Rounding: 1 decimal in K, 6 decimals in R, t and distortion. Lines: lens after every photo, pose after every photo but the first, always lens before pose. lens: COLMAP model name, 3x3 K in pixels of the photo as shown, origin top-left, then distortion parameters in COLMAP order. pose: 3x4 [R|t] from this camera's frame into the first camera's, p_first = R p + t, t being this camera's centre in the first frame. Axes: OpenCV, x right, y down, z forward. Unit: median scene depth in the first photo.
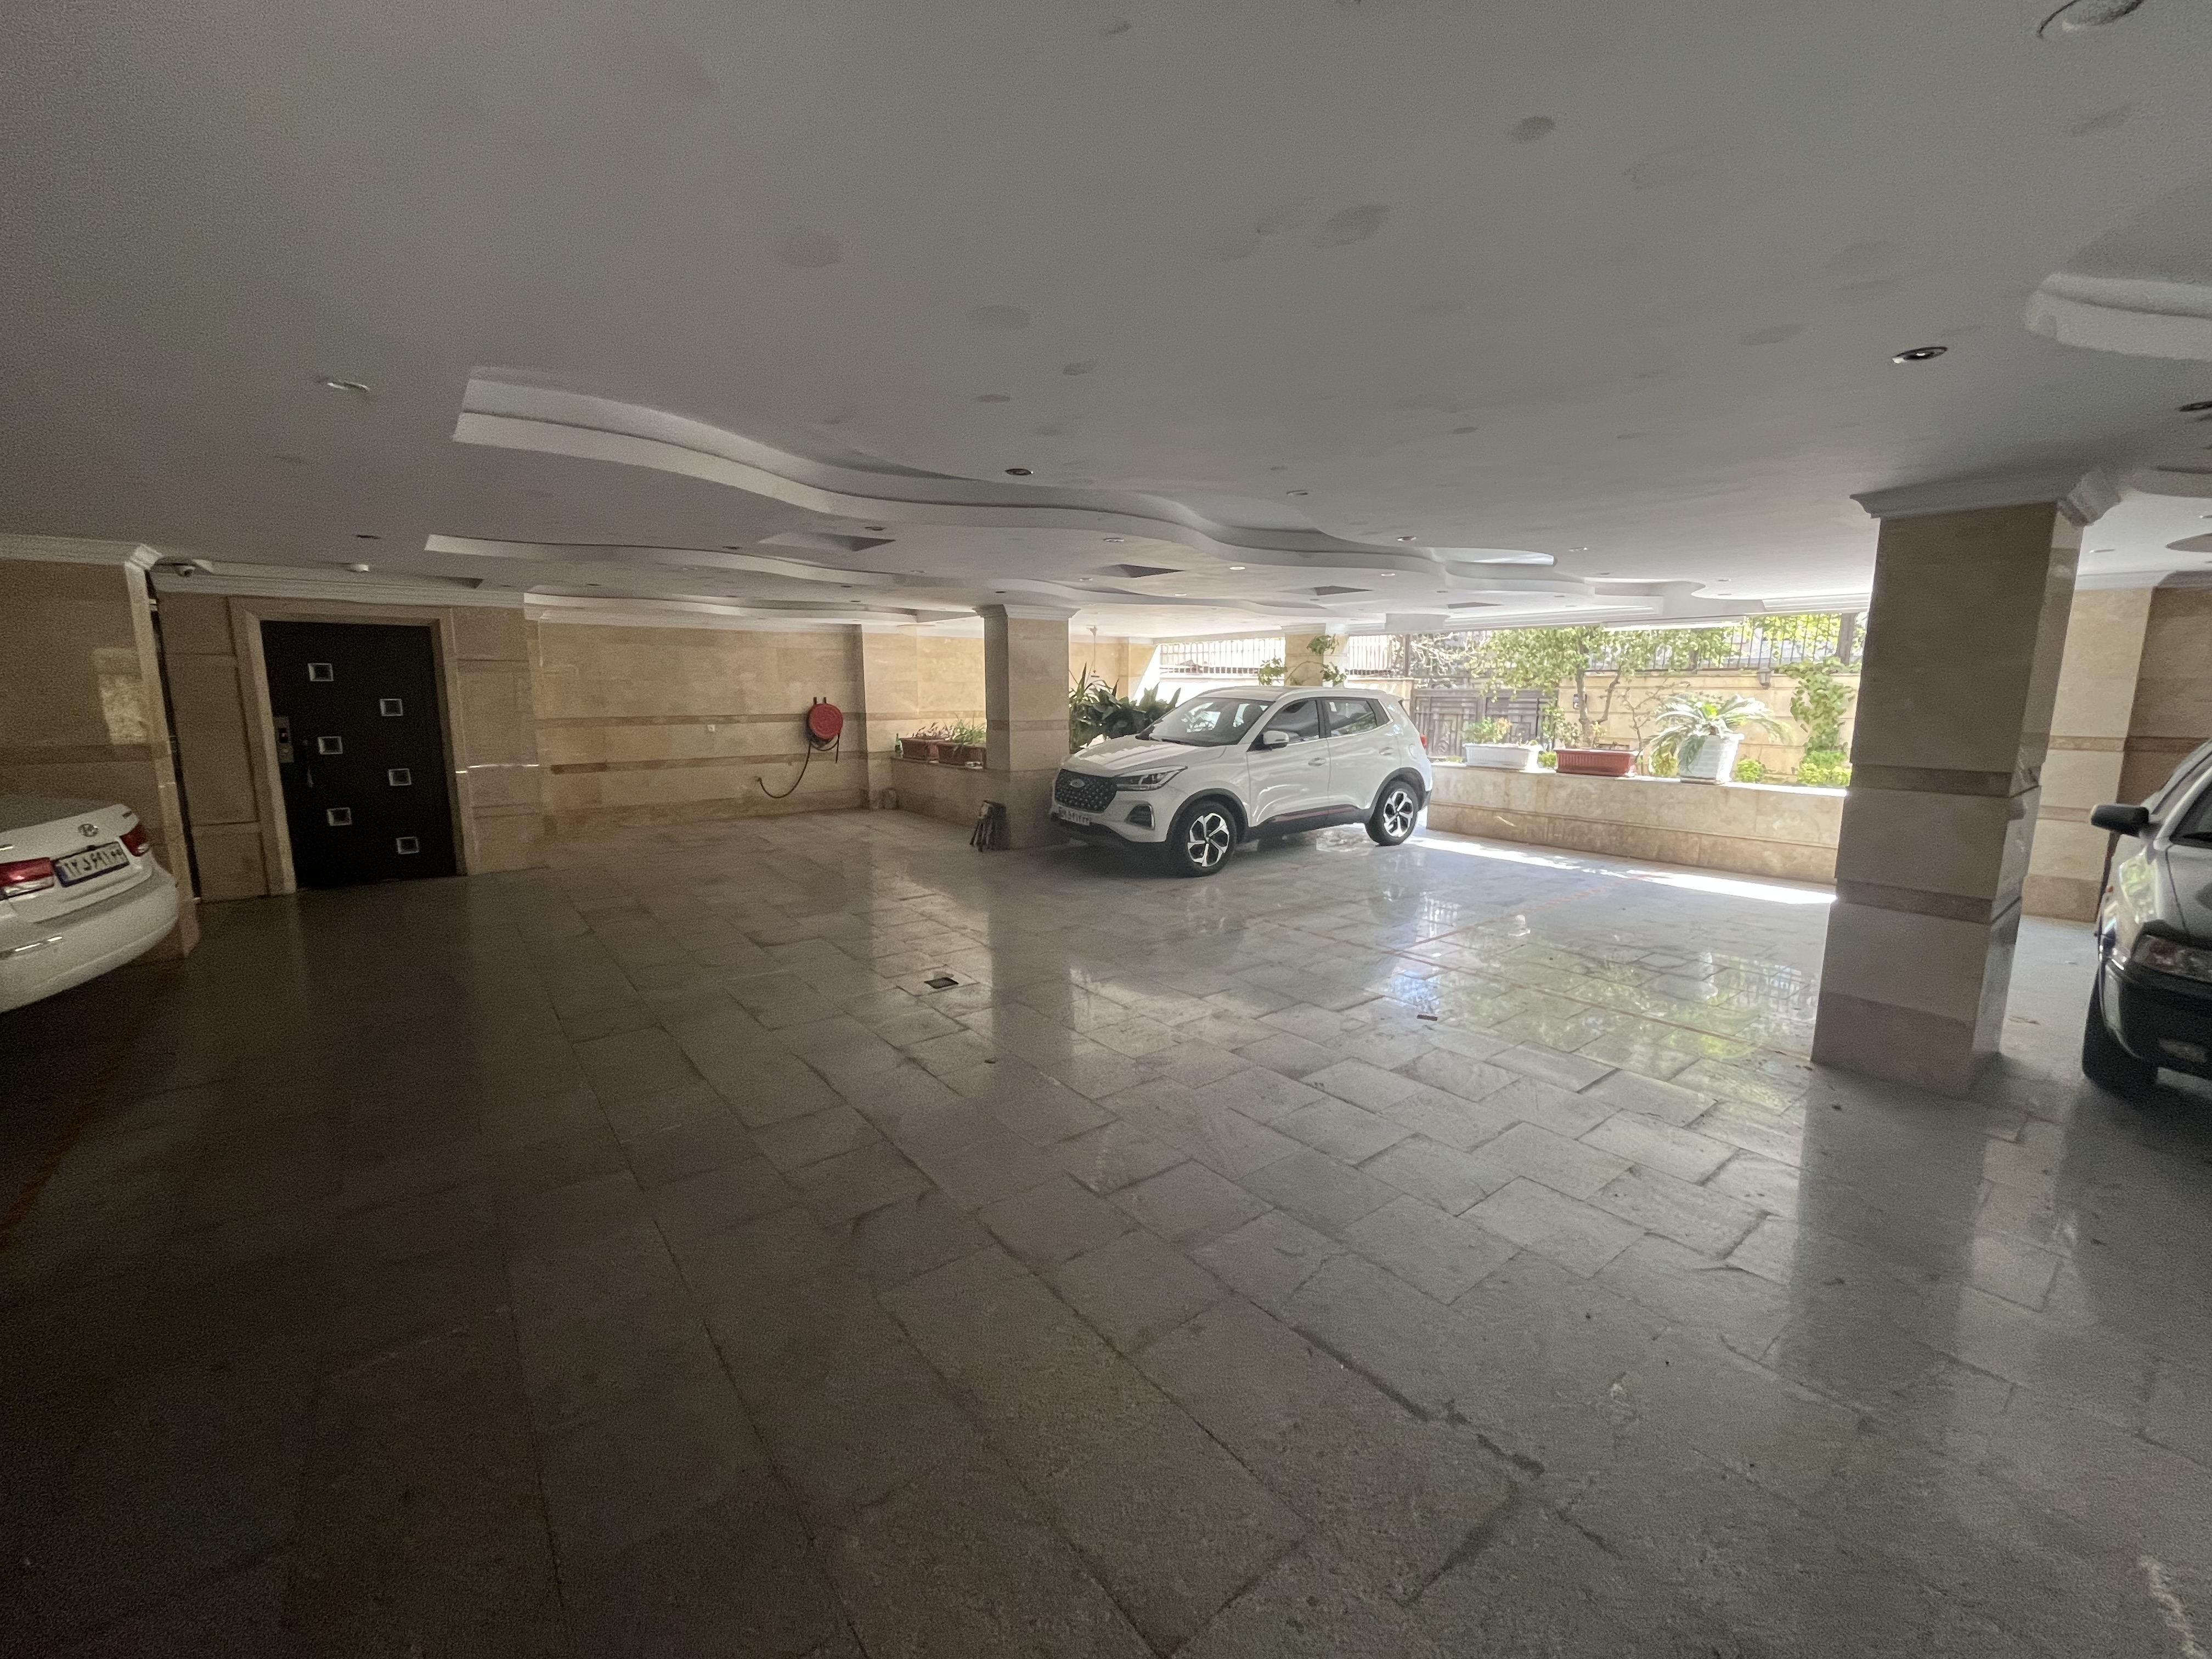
lens RADIAL K [[903.9, 0, 1104.4], [0, 903.9, 831.2], [0, 0, 1]] dist [-0.001562, -0.000127]
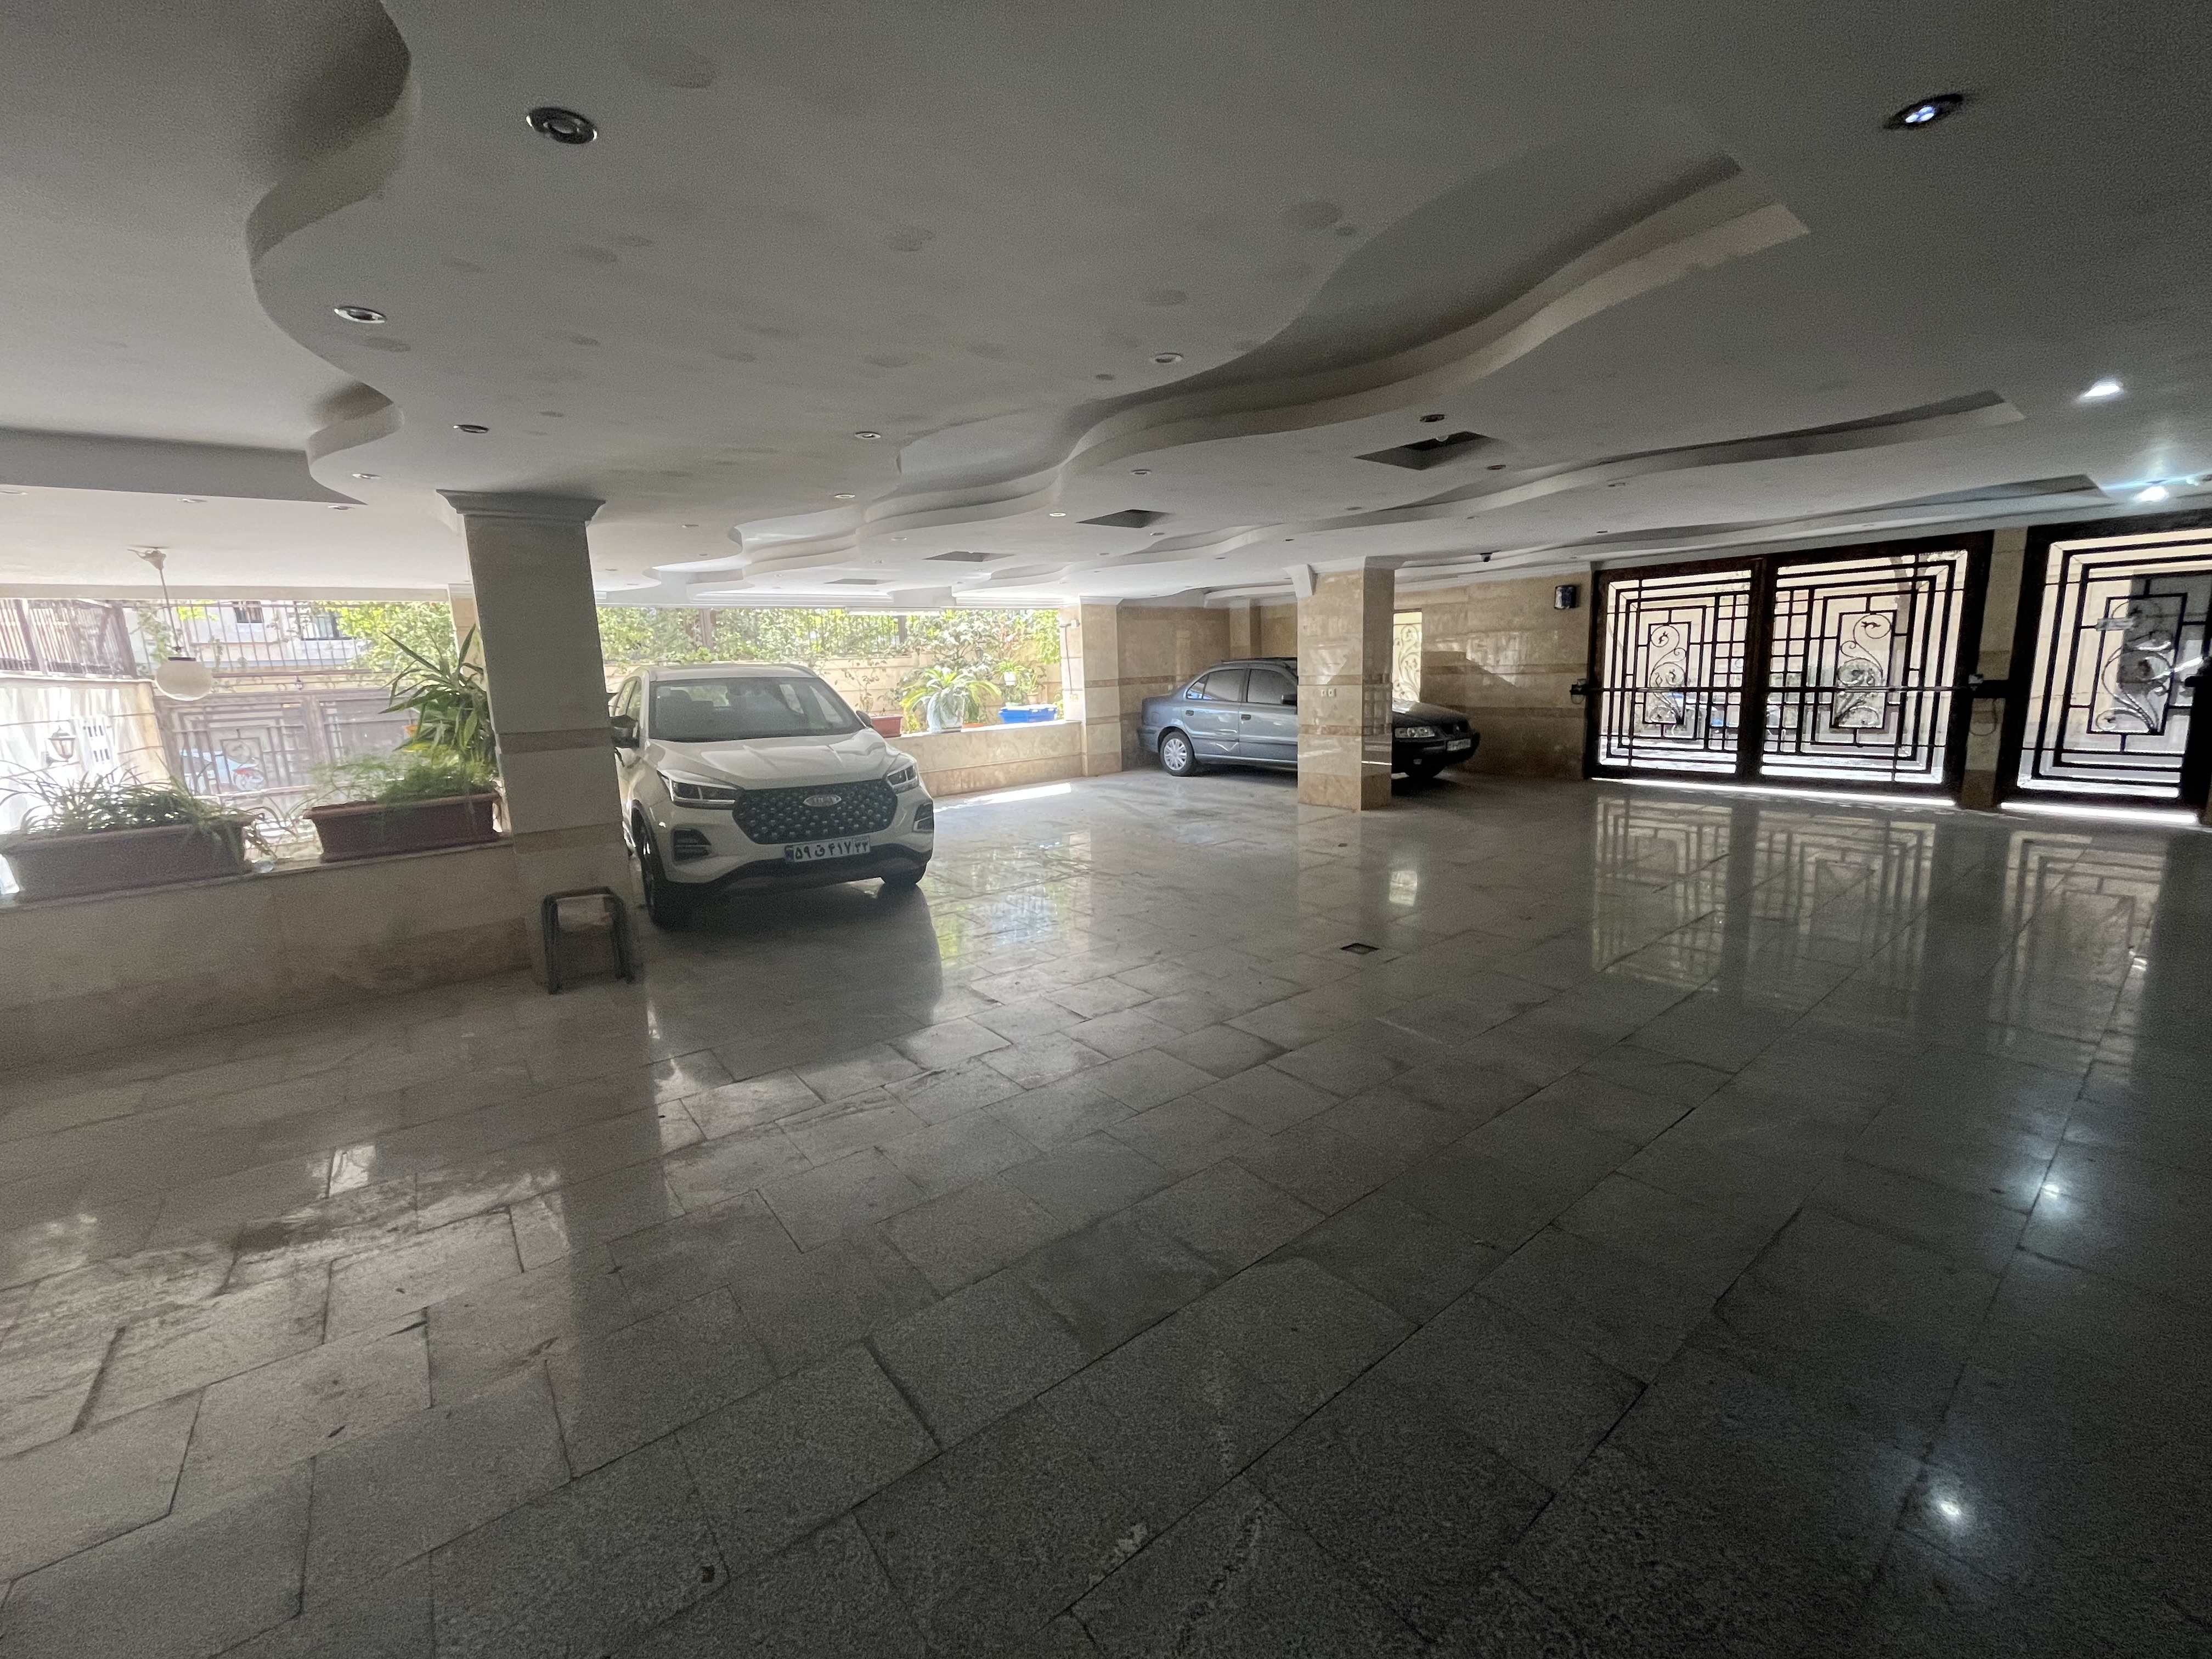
lens RADIAL K [[903.9, 0, 1105.2], [0, 903.9, 822.7], [0, 0, 1]] dist [-0.001562, -0.000127]
pose [[-0.002445, -0.177592, 0.984101, -0.724603], [0.185640, 0.966918, 0.174952, -0.120854], [-0.982615, 0.183116, 0.030604, 0.799704]]
